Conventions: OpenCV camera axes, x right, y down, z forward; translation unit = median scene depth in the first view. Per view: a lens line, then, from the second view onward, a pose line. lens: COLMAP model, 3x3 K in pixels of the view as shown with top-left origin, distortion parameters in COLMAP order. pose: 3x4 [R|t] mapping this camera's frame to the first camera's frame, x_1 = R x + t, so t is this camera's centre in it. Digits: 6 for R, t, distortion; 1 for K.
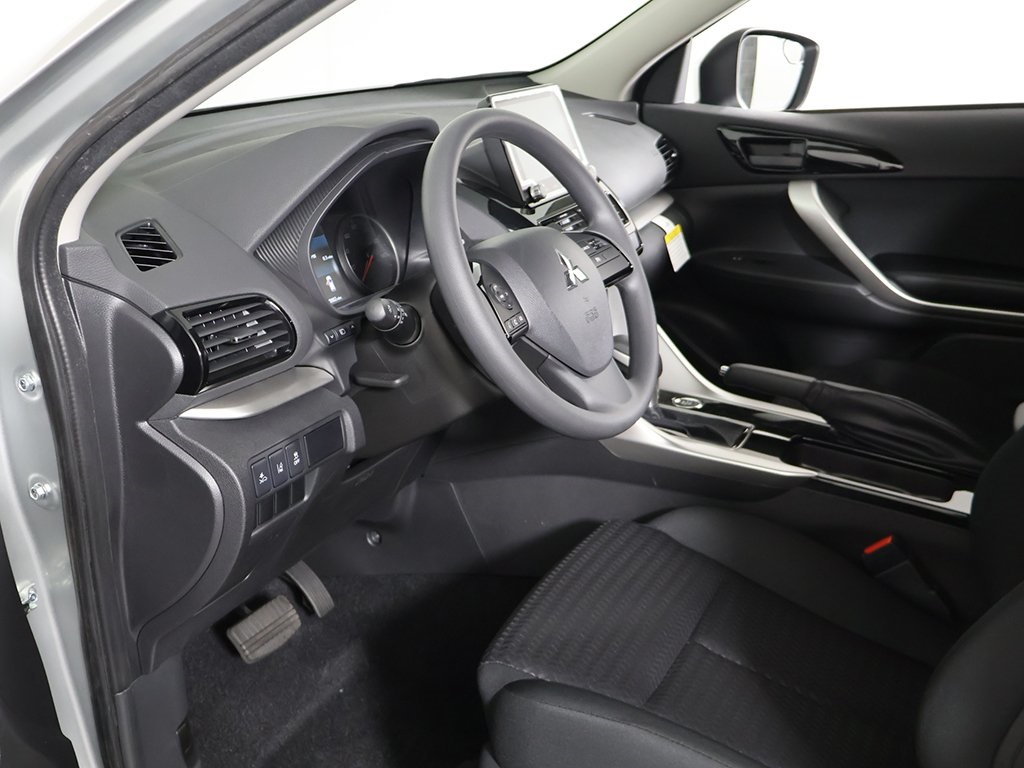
lens RADIAL K [[1182.9, 0, 527.1], [0, 1182.9, 374.4], [0, 0, 1]] dist [0.010102, 0.004750]
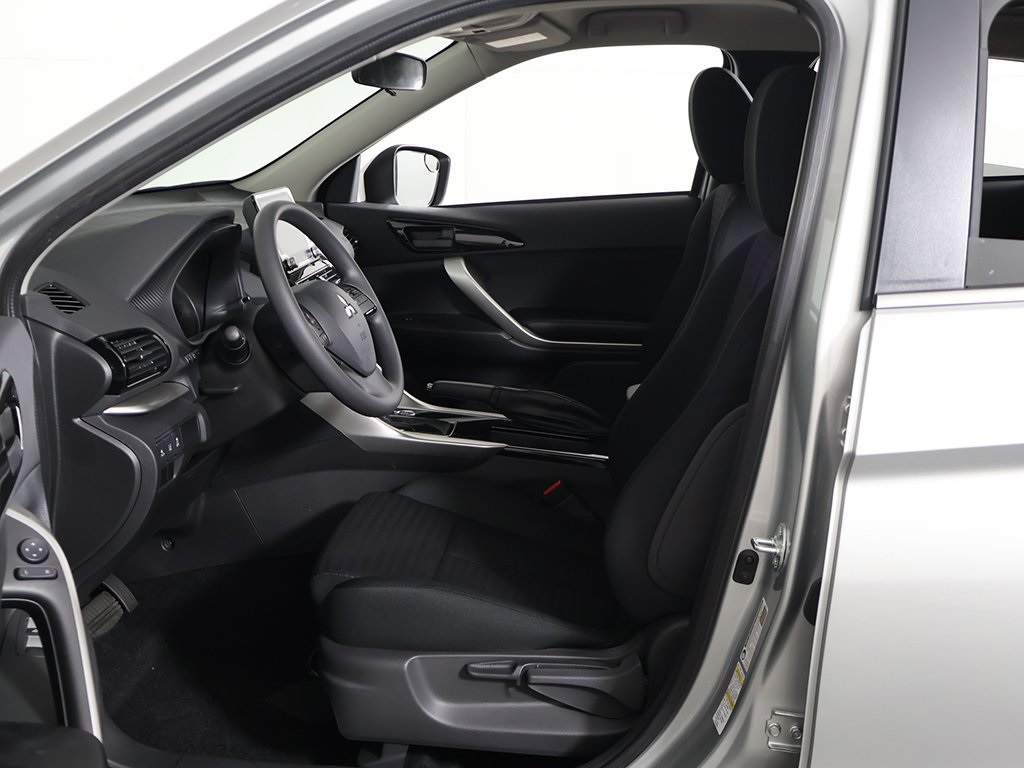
lens RADIAL K [[1182.9, 0, 527.1], [0, 1182.9, 374.4], [0, 0, 1]] dist [0.010102, 0.004750]
pose [[0.939350, -0.071464, 0.335432, -0.202085], [0.102253, 0.991925, -0.075022, 0.104142], [-0.327362, 0.104771, 0.939072, -0.361552]]
